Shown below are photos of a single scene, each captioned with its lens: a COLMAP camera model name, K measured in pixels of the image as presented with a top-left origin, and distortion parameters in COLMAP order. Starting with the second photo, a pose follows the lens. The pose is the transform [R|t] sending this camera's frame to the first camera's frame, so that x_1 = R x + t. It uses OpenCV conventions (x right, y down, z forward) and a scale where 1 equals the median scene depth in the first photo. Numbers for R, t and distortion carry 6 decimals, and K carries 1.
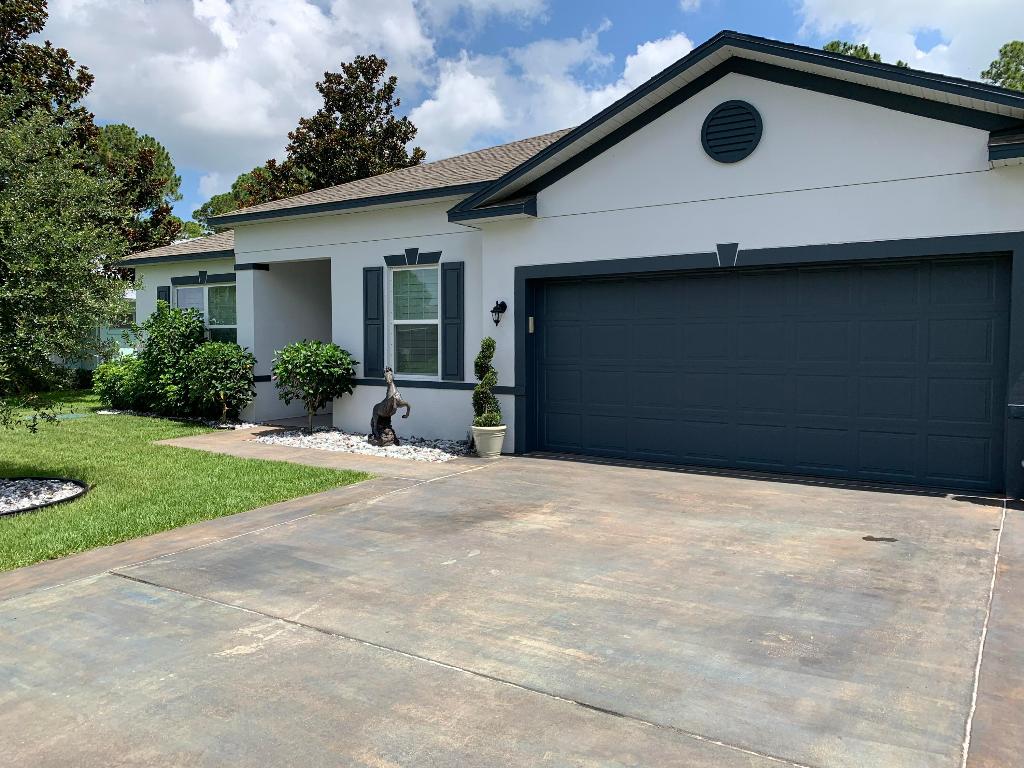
lens RADIAL K [[774.5, 0, 522.1], [0, 774.5, 378.4], [0, 0, 1]] dist [0.049275, -0.065886]
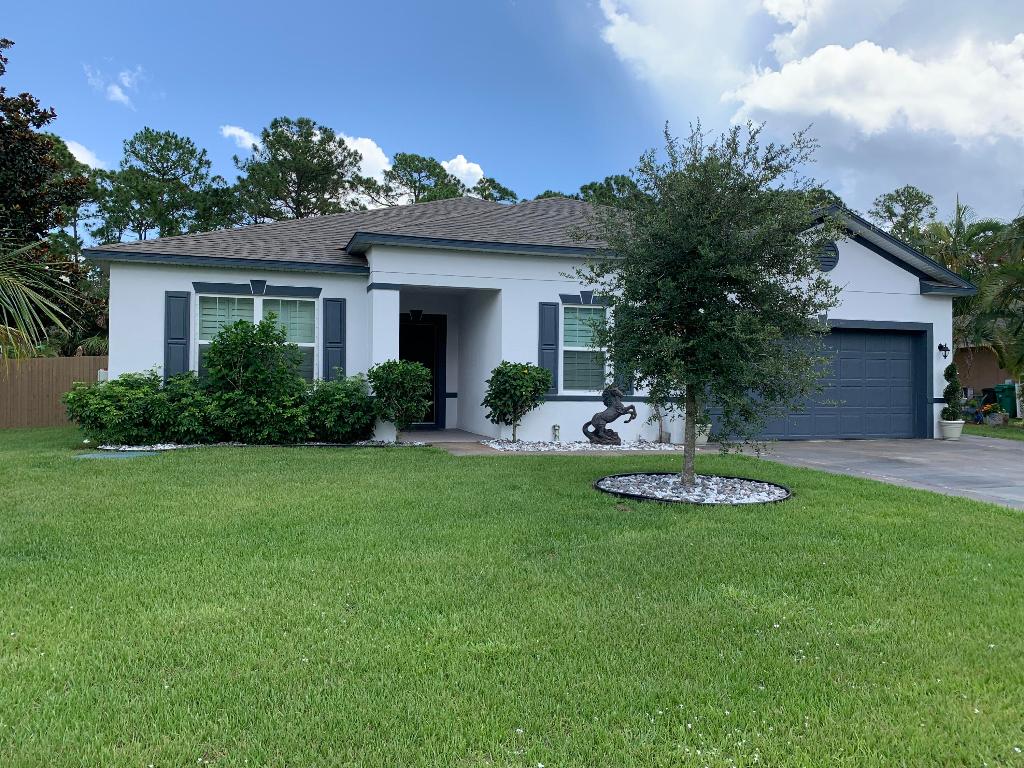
lens RADIAL K [[774.5, 0, 509.6], [0, 774.5, 383.7], [0, 0, 1]] dist [0.049275, -0.065886]
pose [[0.646973, 0.008988, 0.762460, -1.217116], [0.026734, 0.999048, -0.034462, 0.024445], [-0.762044, 0.042680, 0.646117, 0.291761]]
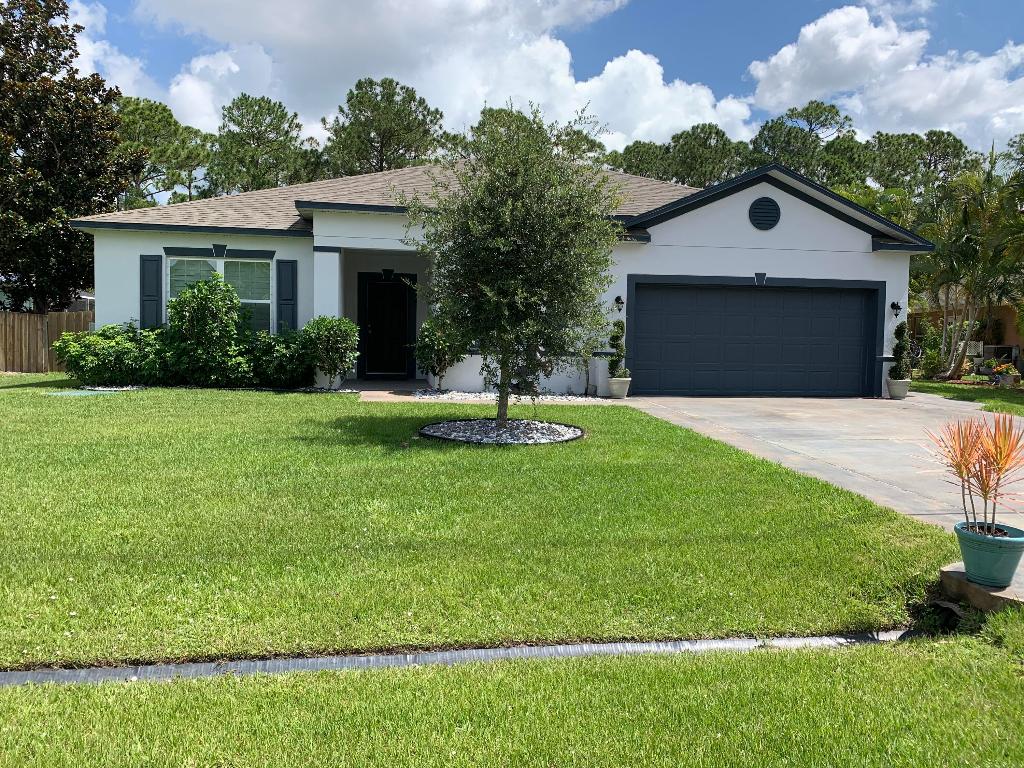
lens RADIAL K [[774.5, 0, 510.9], [0, 774.5, 377.1], [0, 0, 1]] dist [0.049275, -0.065886]
pose [[0.756832, -0.017506, 0.653375, -1.066050], [0.010619, 0.999839, 0.014489, 0.031729], [-0.653523, -0.004028, 0.756896, -0.014992]]
